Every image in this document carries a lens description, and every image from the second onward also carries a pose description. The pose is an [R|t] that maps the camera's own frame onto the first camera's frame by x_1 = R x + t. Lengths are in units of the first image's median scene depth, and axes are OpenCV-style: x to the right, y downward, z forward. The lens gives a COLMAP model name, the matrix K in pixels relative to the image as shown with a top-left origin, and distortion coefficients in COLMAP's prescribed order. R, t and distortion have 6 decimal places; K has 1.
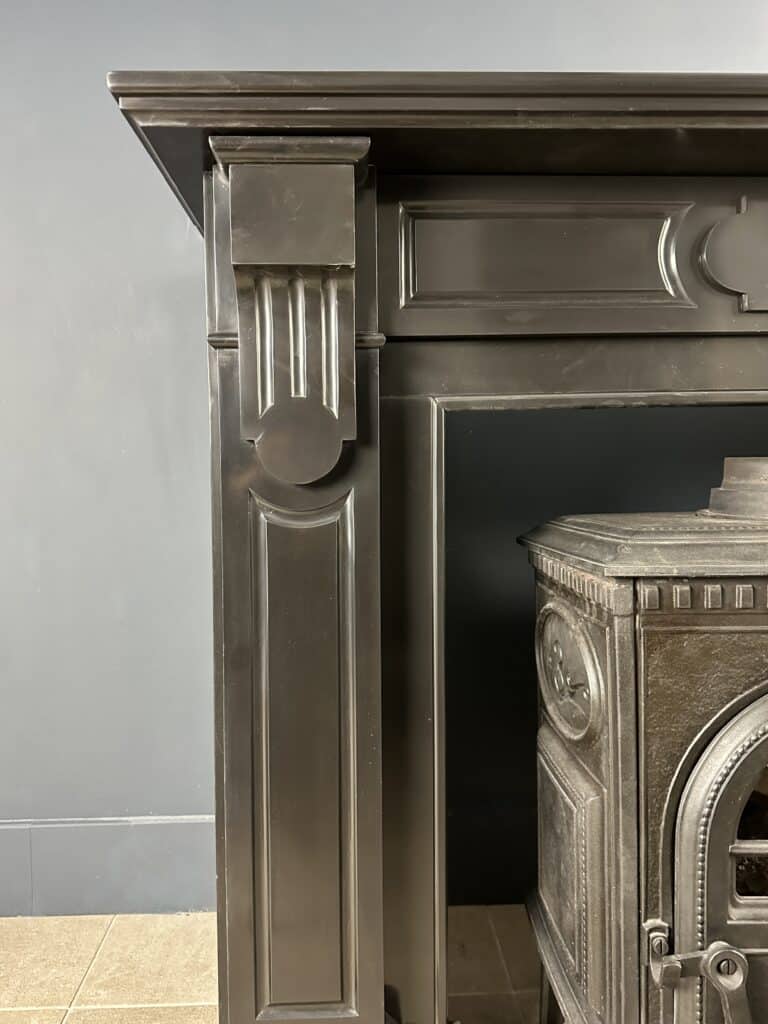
lens RADIAL K [[759.2, 0, 381.4], [0, 759.2, 482.9], [0, 0, 1]] dist [-0.003556, -0.007067]
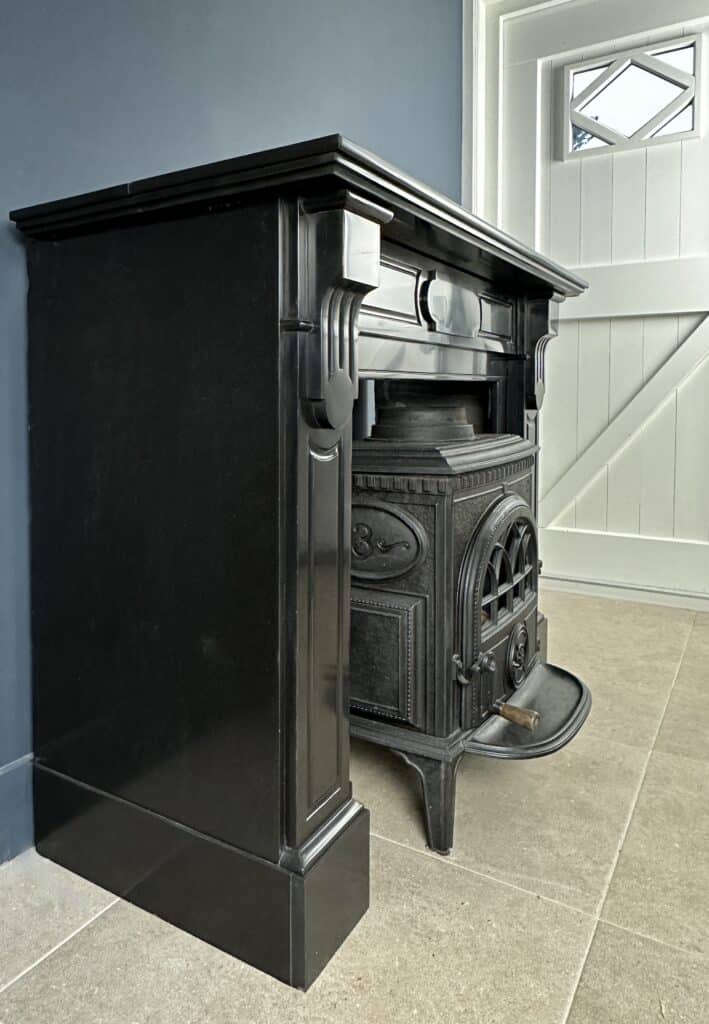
lens RADIAL K [[732.1, 0, 248.3], [0, 732.1, 420.9], [0, 0, 1]] dist [-0.004627, -0.007488]
pose [[0.608431, -0.018180, 0.793398, -1.392632], [0.016957, 0.999807, 0.009906, -0.033900], [-0.793425, 0.007426, 0.608622, 0.295522]]
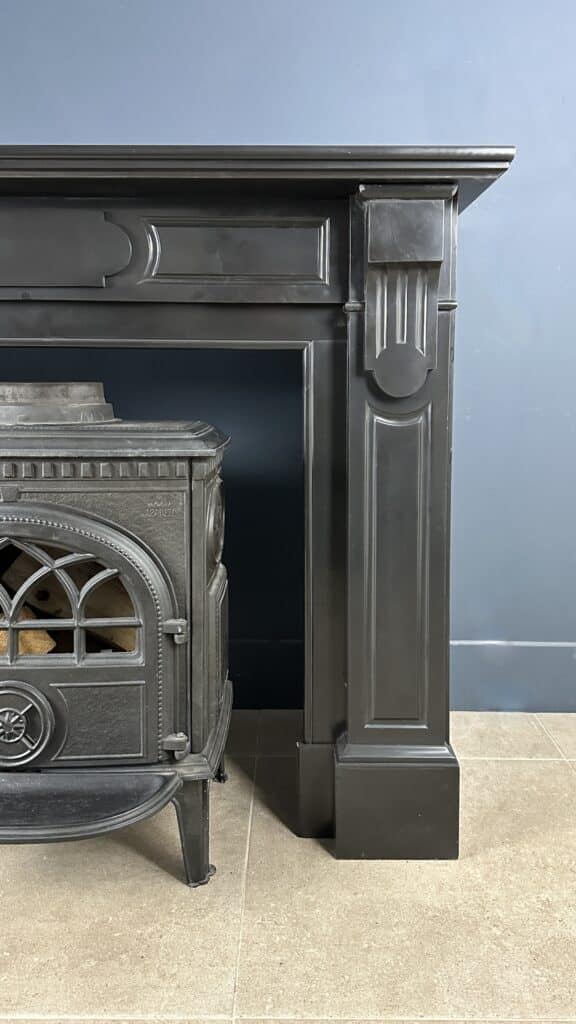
lens RADIAL K [[740.9, 0, 290.0], [0, 740.9, 434.7], [0, 0, 1]] dist [0.109067, -0.115043]
pose [[0.999137, 0.023738, -0.034076, 1.342025], [-0.021488, 0.997658, 0.064940, -0.045421], [0.035537, -0.064151, 0.997307, -0.558717]]
